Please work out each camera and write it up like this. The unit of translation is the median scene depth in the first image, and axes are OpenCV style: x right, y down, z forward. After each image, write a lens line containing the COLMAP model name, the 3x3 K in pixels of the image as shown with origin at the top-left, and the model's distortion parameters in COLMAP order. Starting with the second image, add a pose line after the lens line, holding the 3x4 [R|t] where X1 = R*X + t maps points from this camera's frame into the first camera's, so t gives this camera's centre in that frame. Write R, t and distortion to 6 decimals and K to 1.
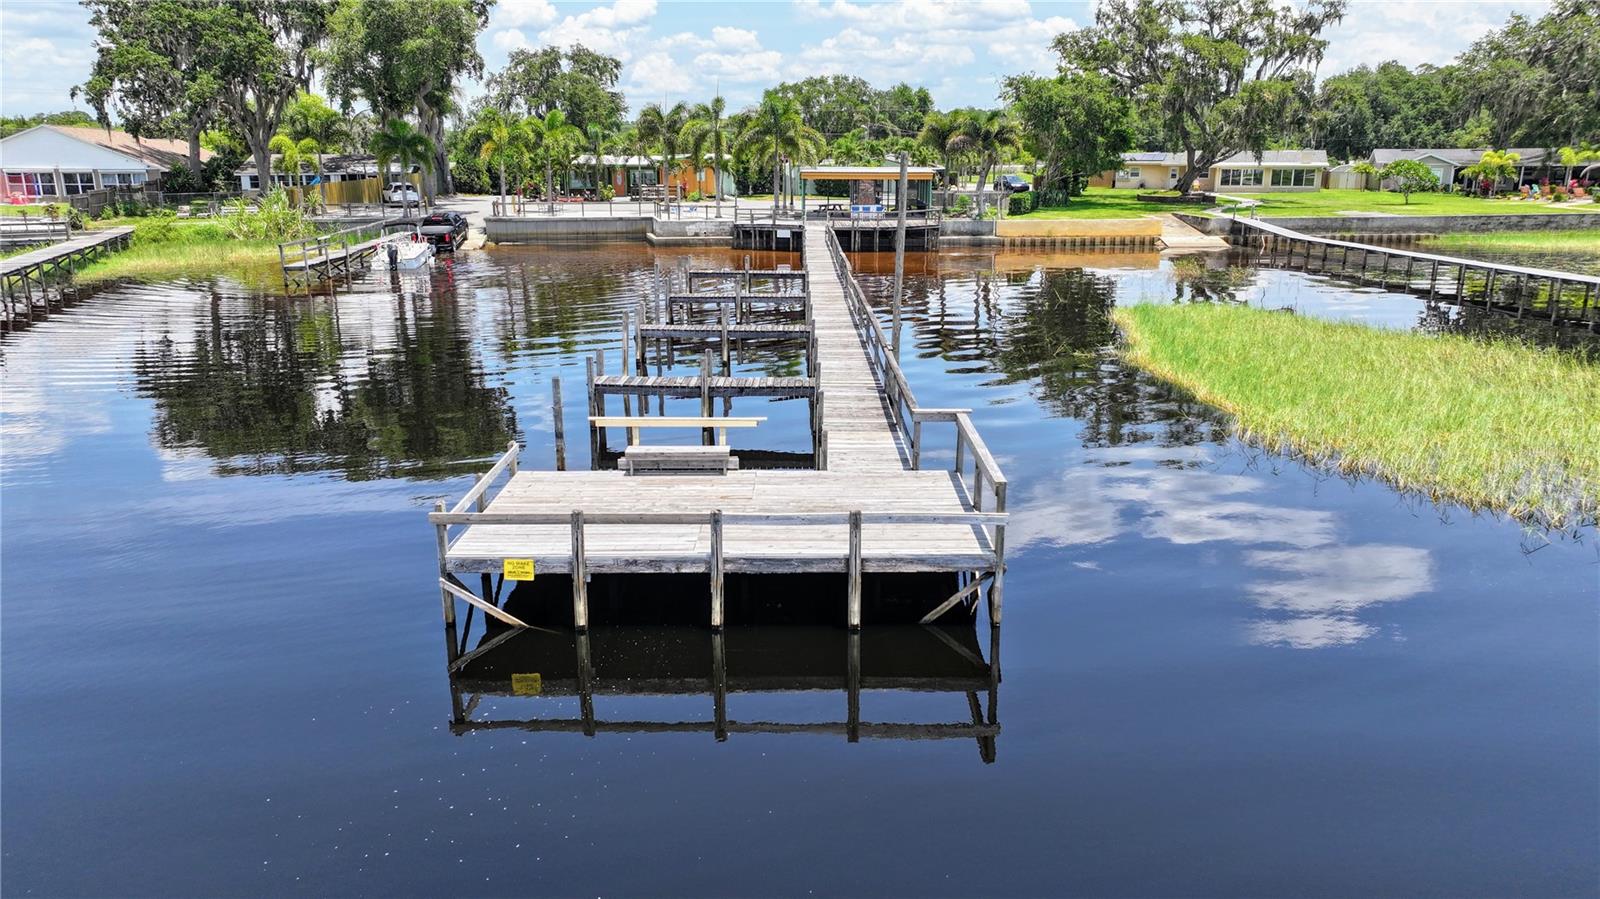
lens RADIAL K [[1137.2, 0, 807.0], [0, 1137.2, 445.0], [0, 0, 1]] dist [0.000893, 0.027097]
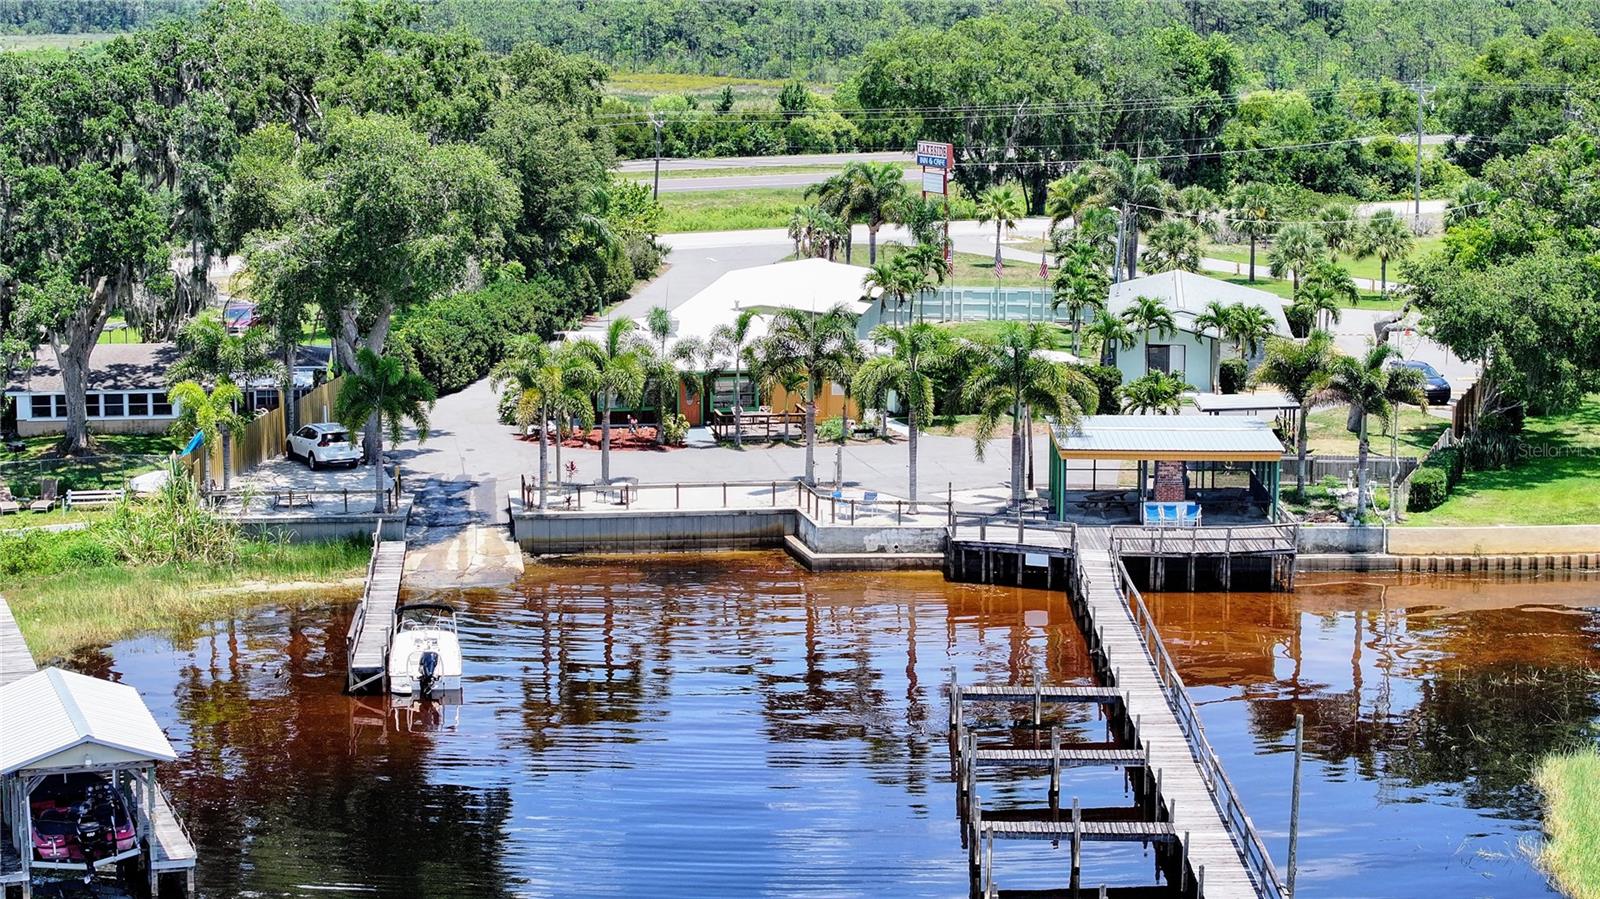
lens RADIAL K [[3246.8, 0, 800.0], [0, 3246.8, 449.5], [0, 0, 1]] dist [-0.158981, 0.300451]
pose [[0.999824, 0.002830, -0.018526, -0.100421], [-0.004770, 0.994402, -0.105558, -0.054267], [0.018124, 0.105628, 0.994241, -0.630177]]
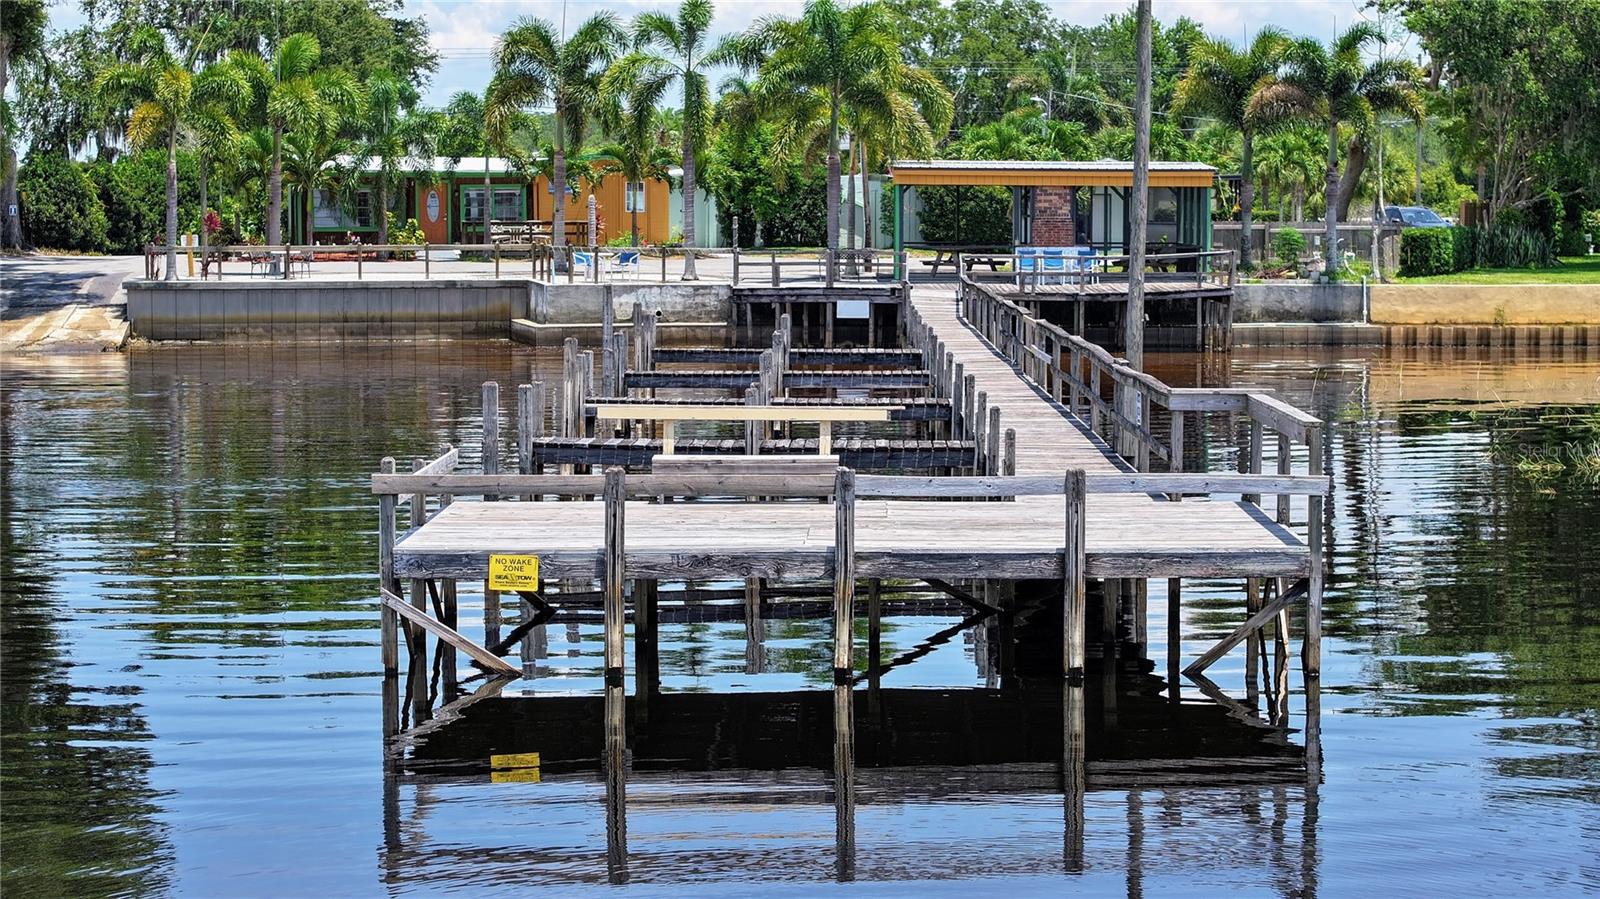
lens RADIAL K [[3246.8, 0, 800.0], [0, 3246.8, 449.5], [0, 0, 1]] dist [-0.158981, 0.300451]
pose [[0.999755, 0.001932, -0.022065, -0.012086], [-0.005861, 0.983756, -0.179416, 0.065547], [0.021360, 0.179501, 0.983526, -0.128258]]
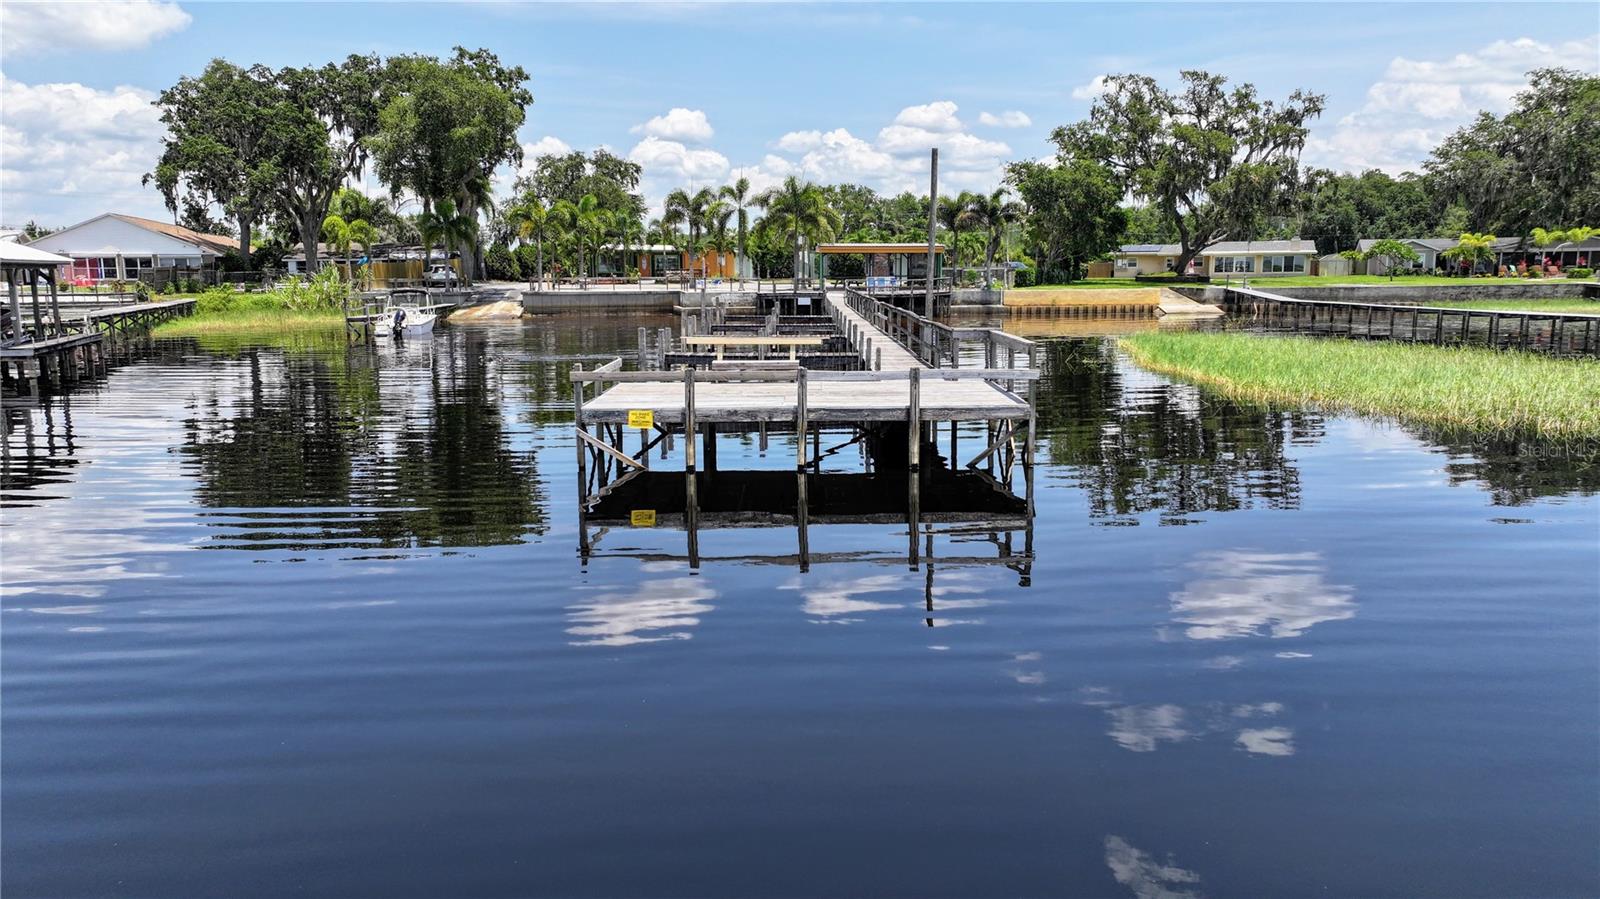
lens RADIAL K [[1137.2, 0, 807.0], [0, 1137.2, 445.0], [0, 0, 1]] dist [0.000893, 0.027097]
pose [[0.999985, -0.004123, -0.003481, -0.012972], [0.003751, 0.994891, -0.100882, 0.048735], [0.003879, 0.100868, 0.994892, -0.040246]]
